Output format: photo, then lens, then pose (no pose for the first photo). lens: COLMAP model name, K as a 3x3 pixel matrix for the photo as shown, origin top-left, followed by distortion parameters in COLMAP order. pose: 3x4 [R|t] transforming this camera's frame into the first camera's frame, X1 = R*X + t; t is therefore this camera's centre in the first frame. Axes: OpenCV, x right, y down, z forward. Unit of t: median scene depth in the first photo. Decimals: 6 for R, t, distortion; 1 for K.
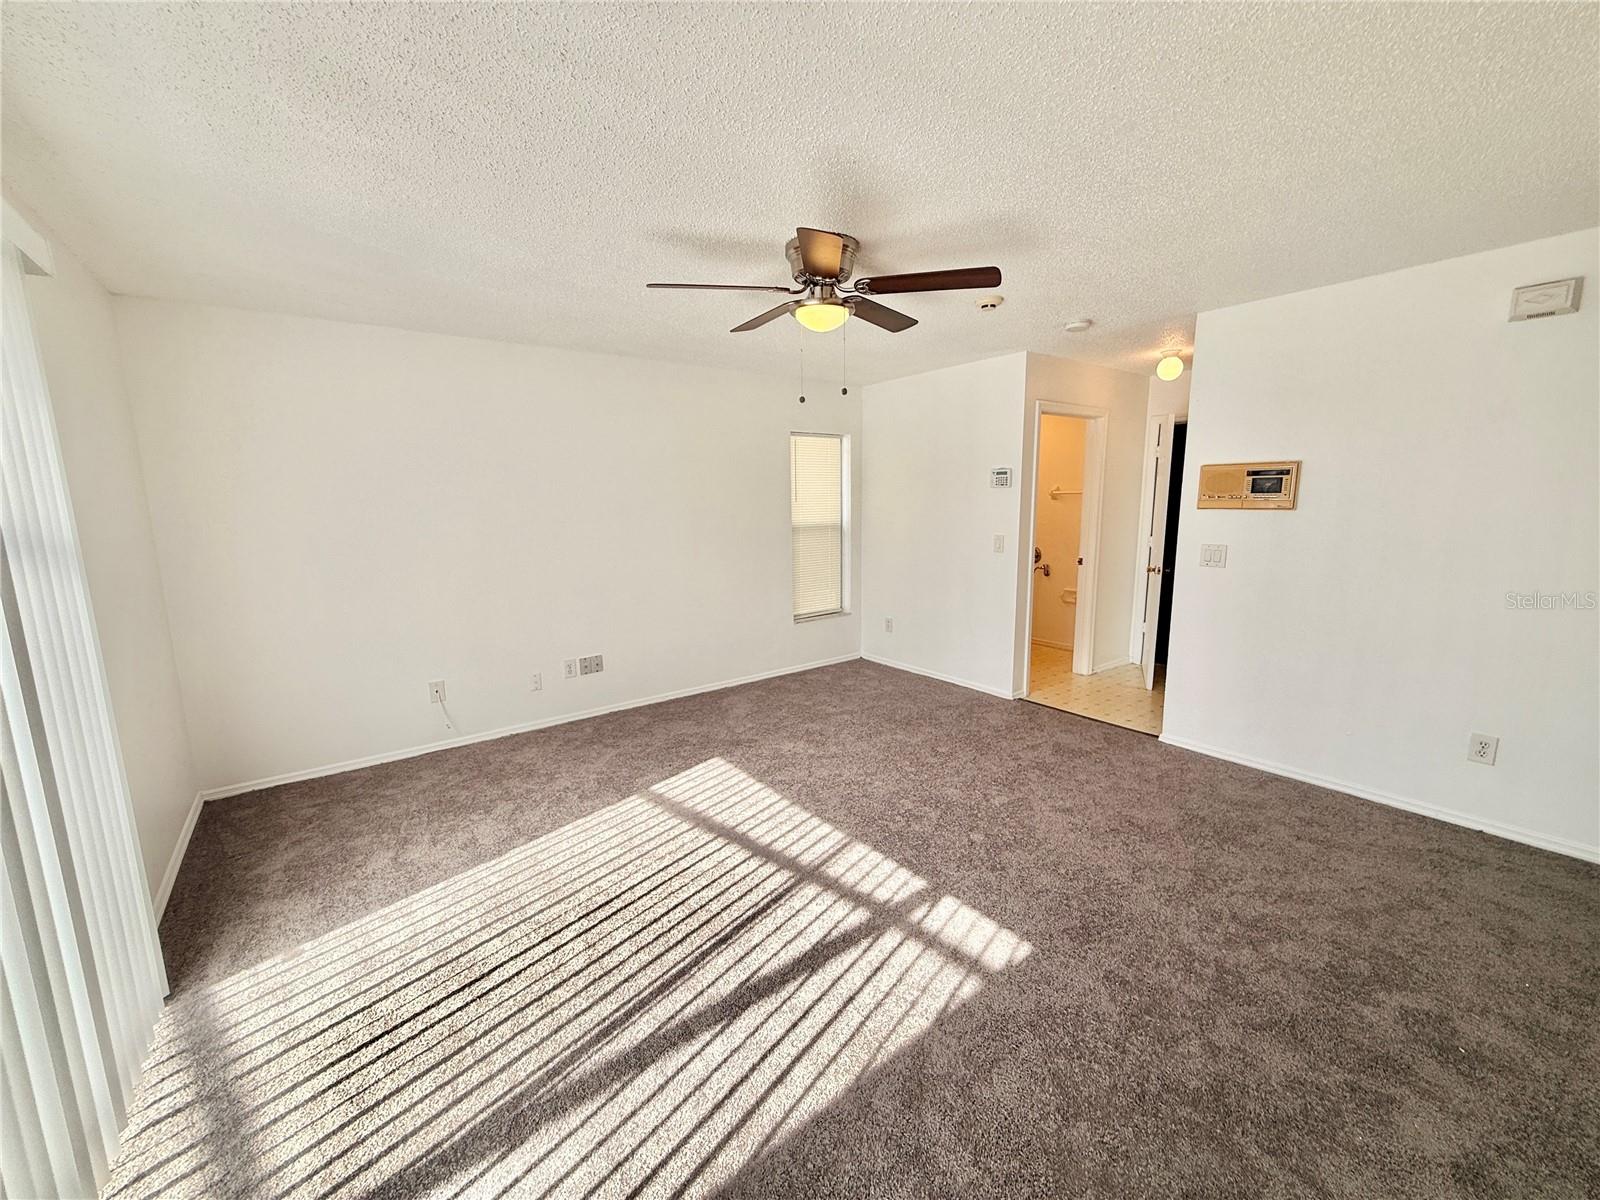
lens RADIAL K [[633.4, 0, 804.1], [0, 633.4, 600.7], [0, 0, 1]] dist [-0.000222, -0.000487]
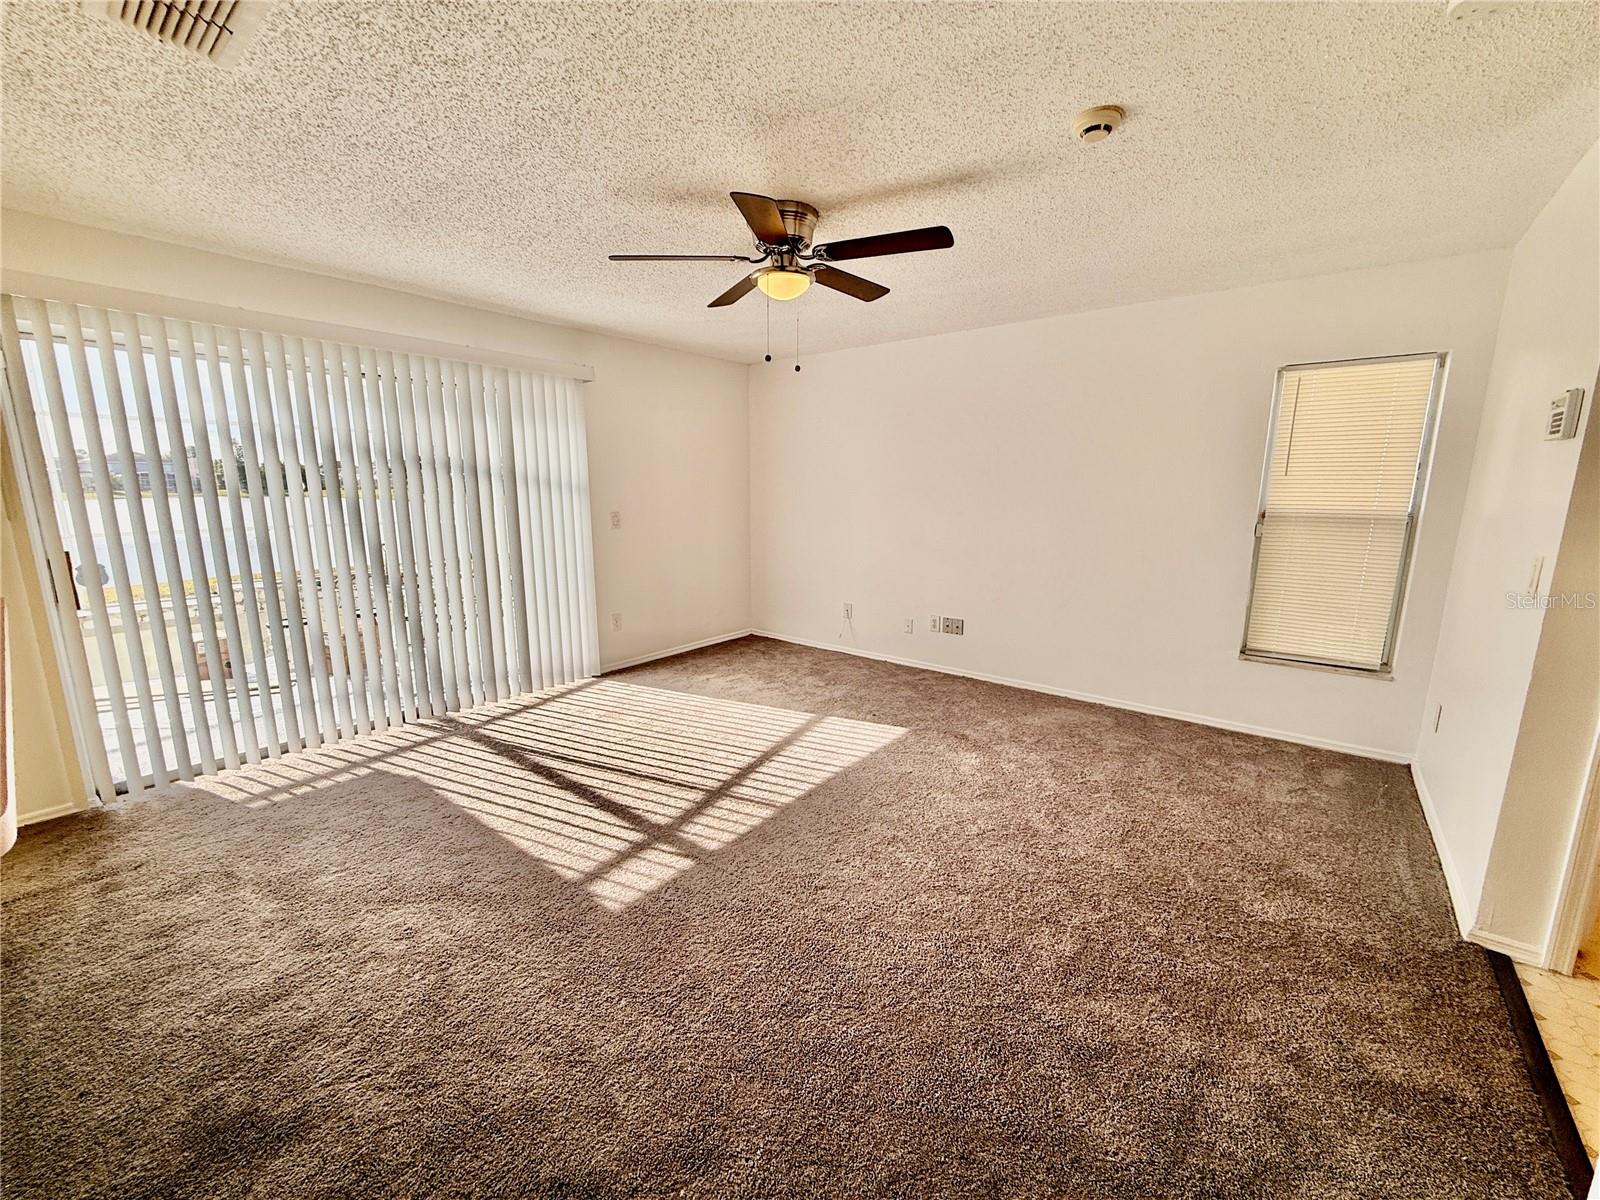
lens RADIAL K [[633.4, 0, 794.9], [0, 633.4, 604.0], [0, 0, 1]] dist [-0.000222, -0.000487]
pose [[0.241478, 0.198167, -0.949957, 1.134811], [-0.160852, 0.973559, 0.162202, -0.122834], [0.956982, 0.113634, 0.266969, 0.832000]]
